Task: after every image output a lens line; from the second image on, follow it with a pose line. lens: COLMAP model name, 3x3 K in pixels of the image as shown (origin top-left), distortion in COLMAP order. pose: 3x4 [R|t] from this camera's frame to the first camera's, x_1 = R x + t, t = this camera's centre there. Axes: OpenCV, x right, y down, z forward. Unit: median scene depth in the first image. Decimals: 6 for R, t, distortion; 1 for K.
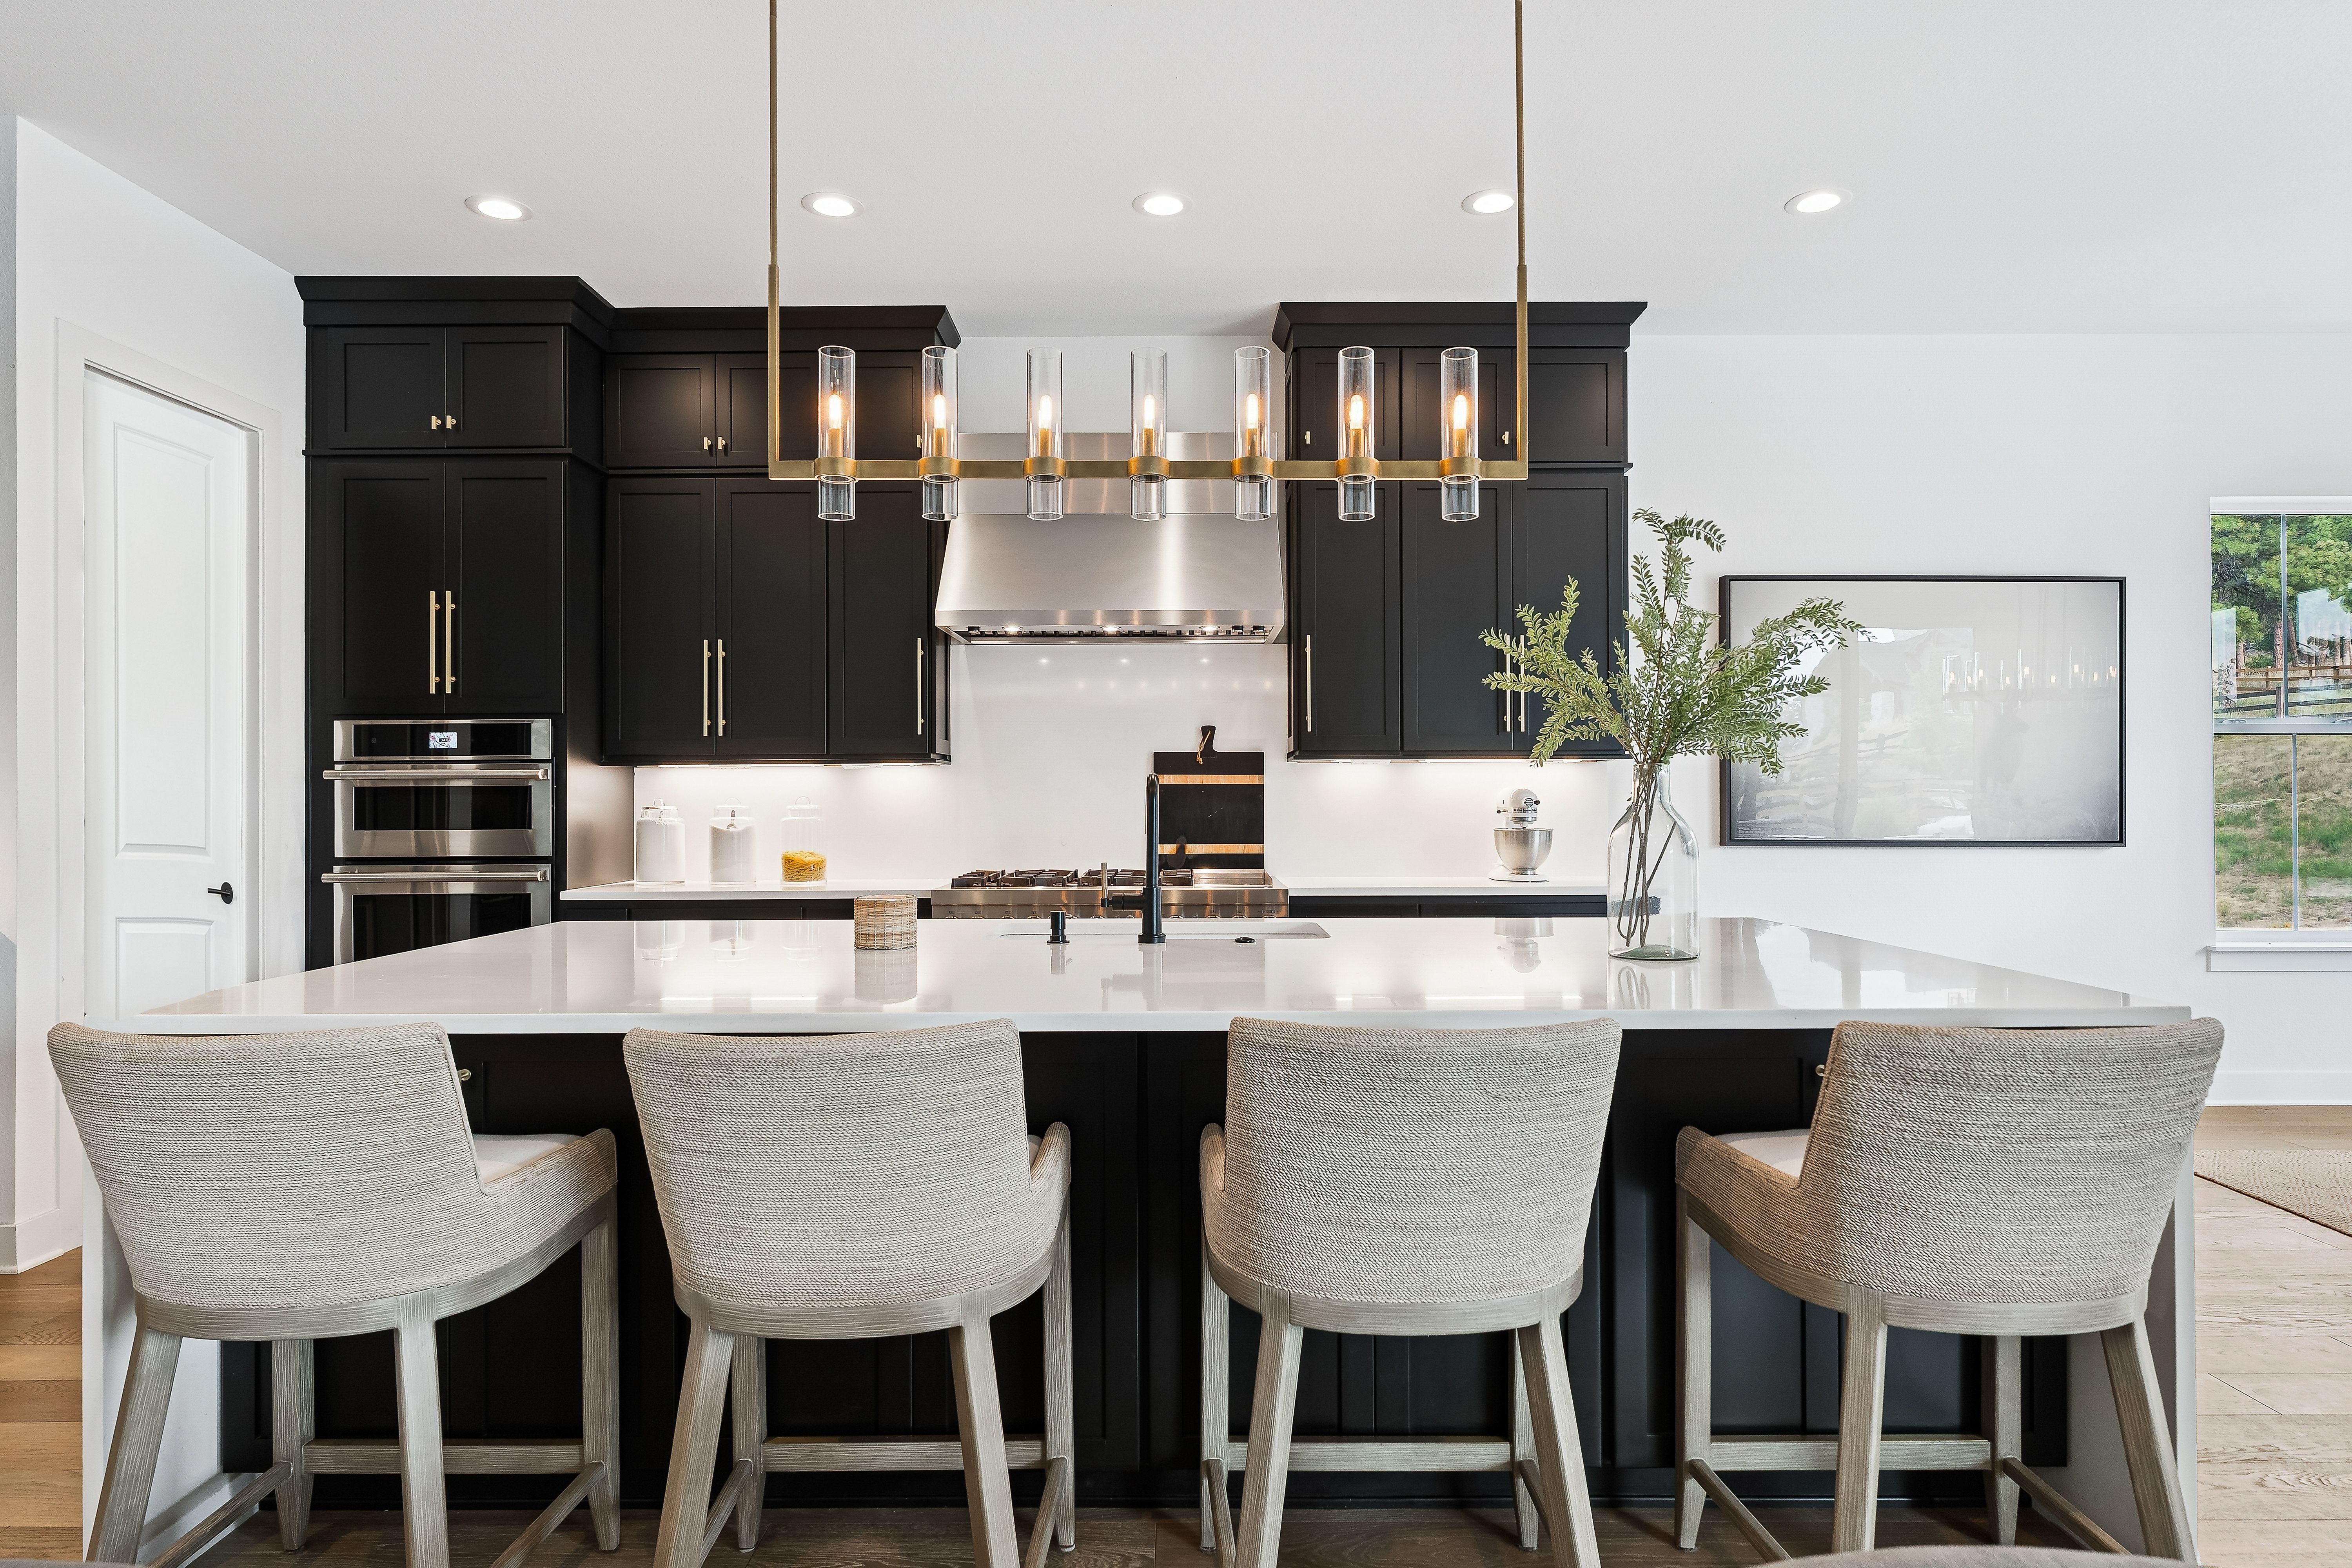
lens RADIAL K [[1344.0, 0, 1176.0], [0, 1344.0, 784.0], [0, 0, 1]] dist [0.041632, 0.000238]
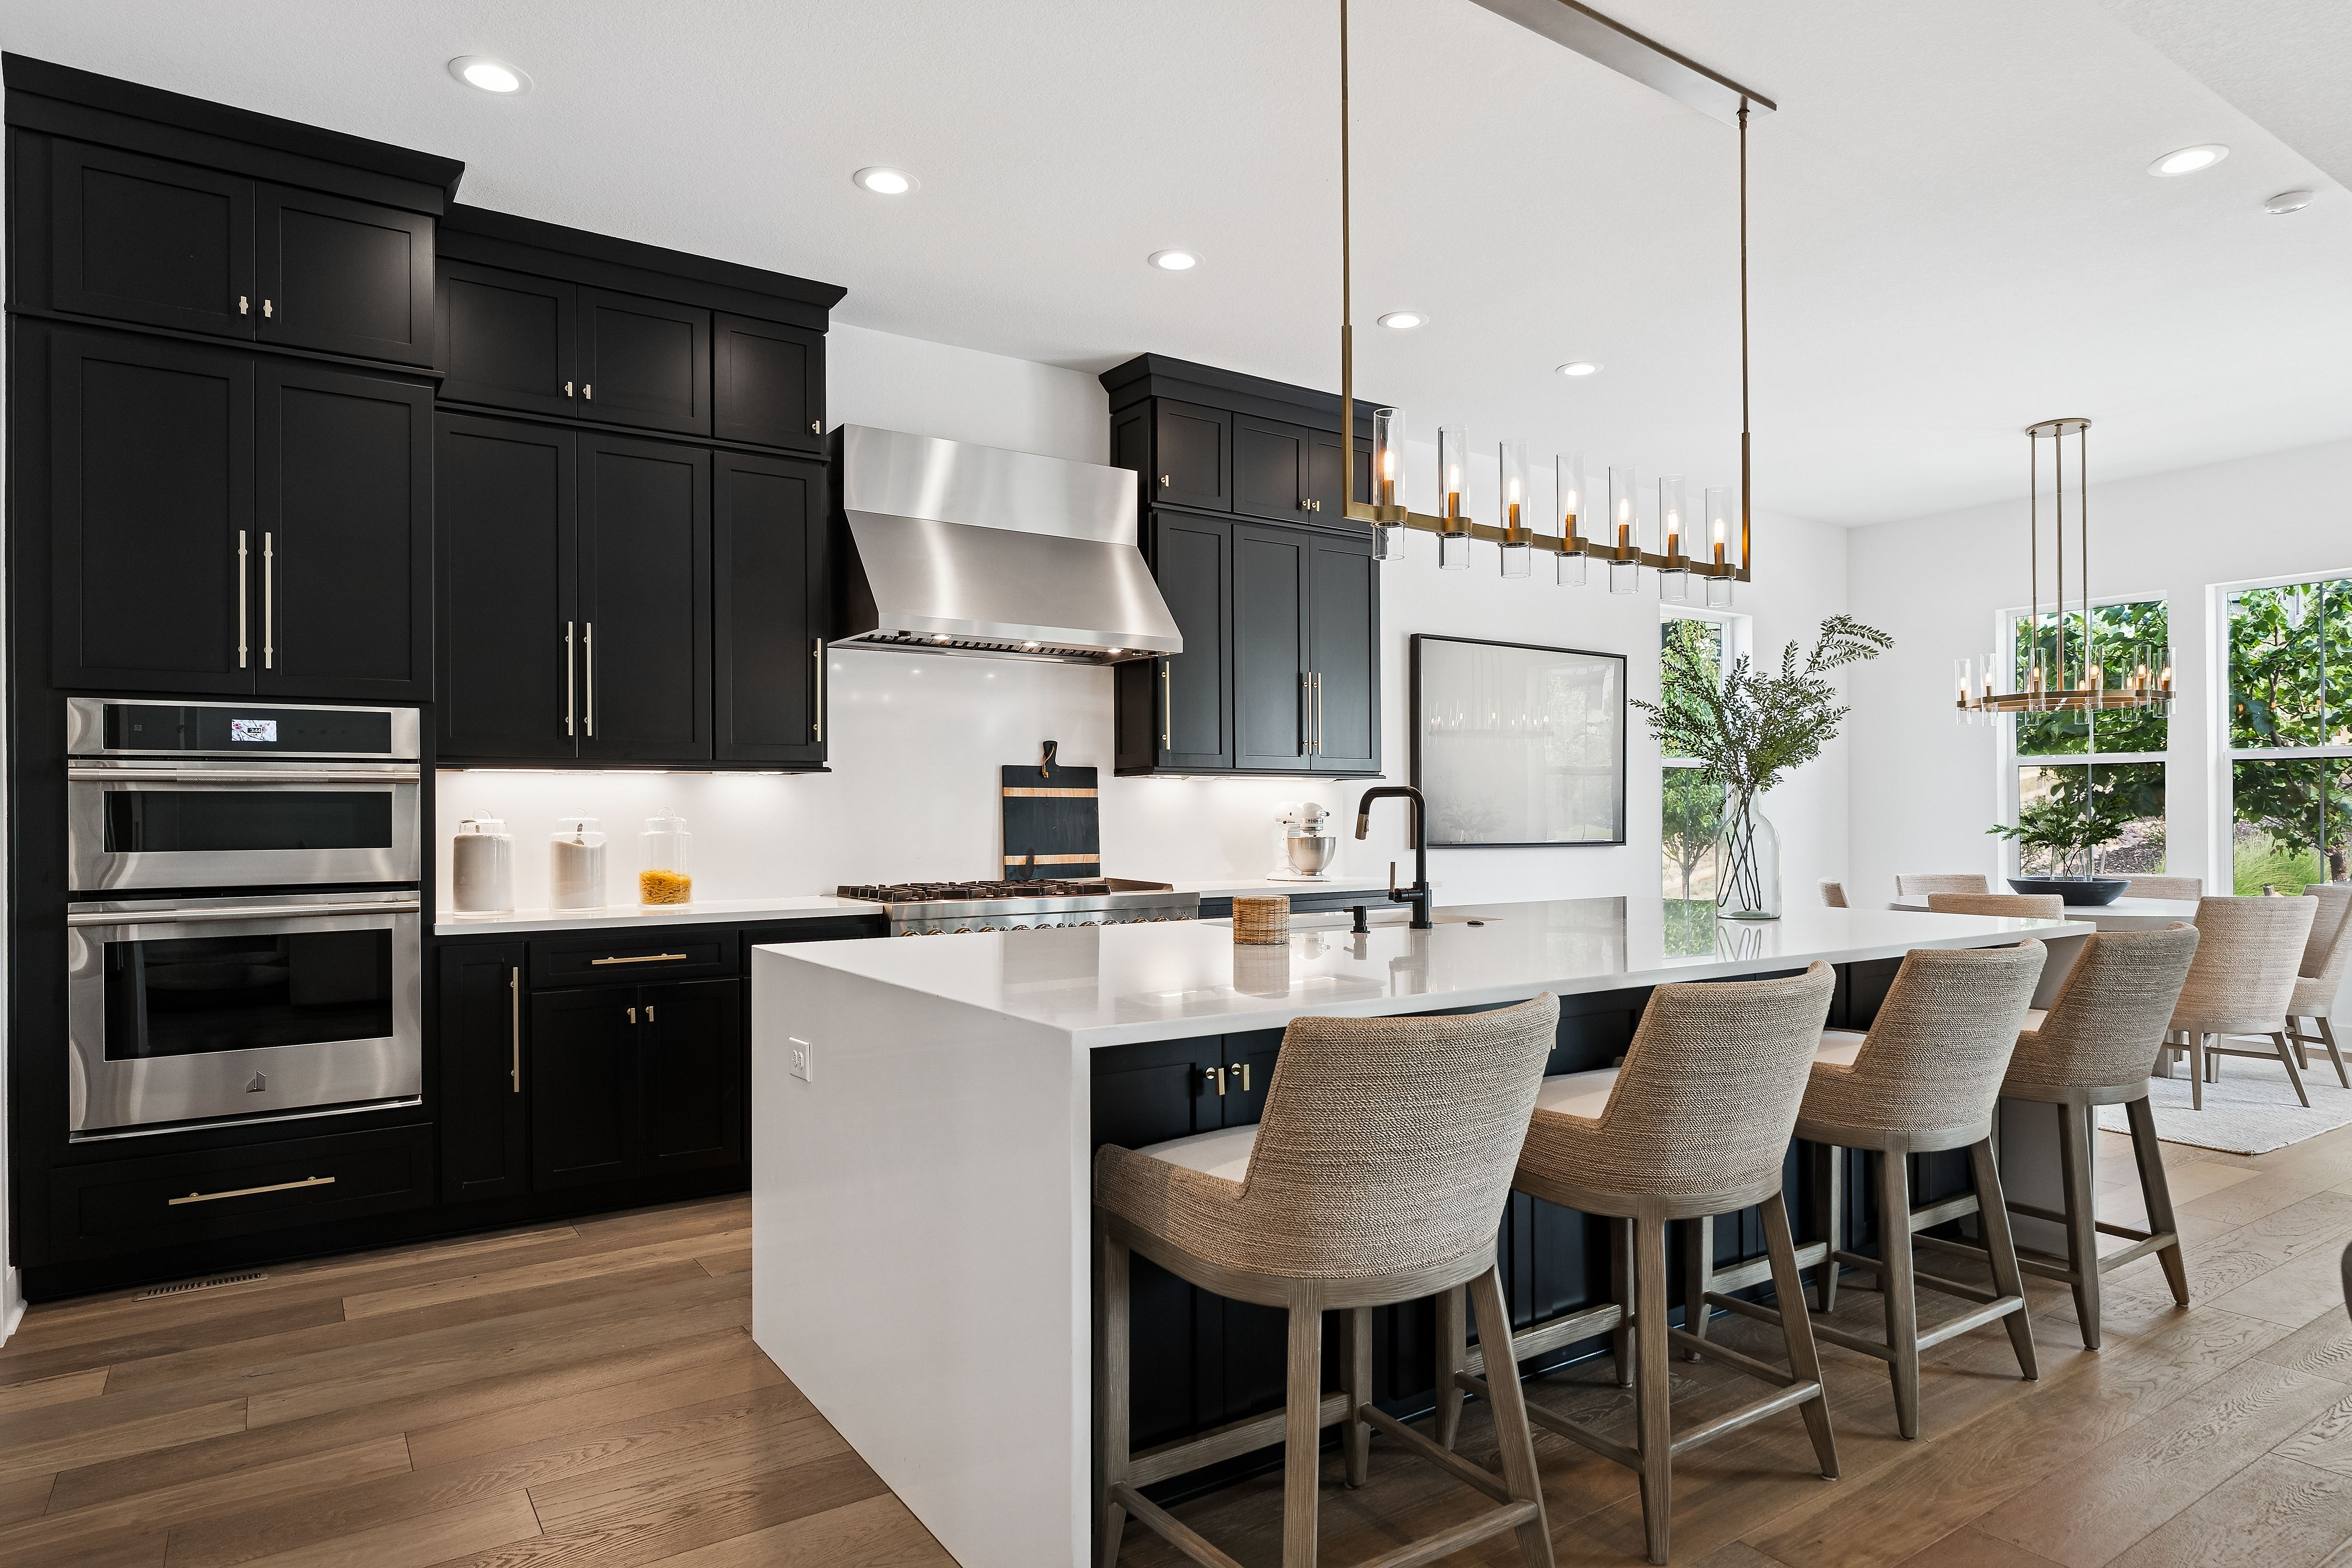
lens RADIAL K [[1344.0, 0, 1176.0], [0, 1344.0, 784.0], [0, 0, 1]] dist [0.041632, 0.000238]
pose [[0.843477, 0.012113, 0.537028, -0.486113], [-0.002907, 0.999834, -0.017986, 0.009126], [-0.537157, 0.013609, 0.843373, 0.079760]]
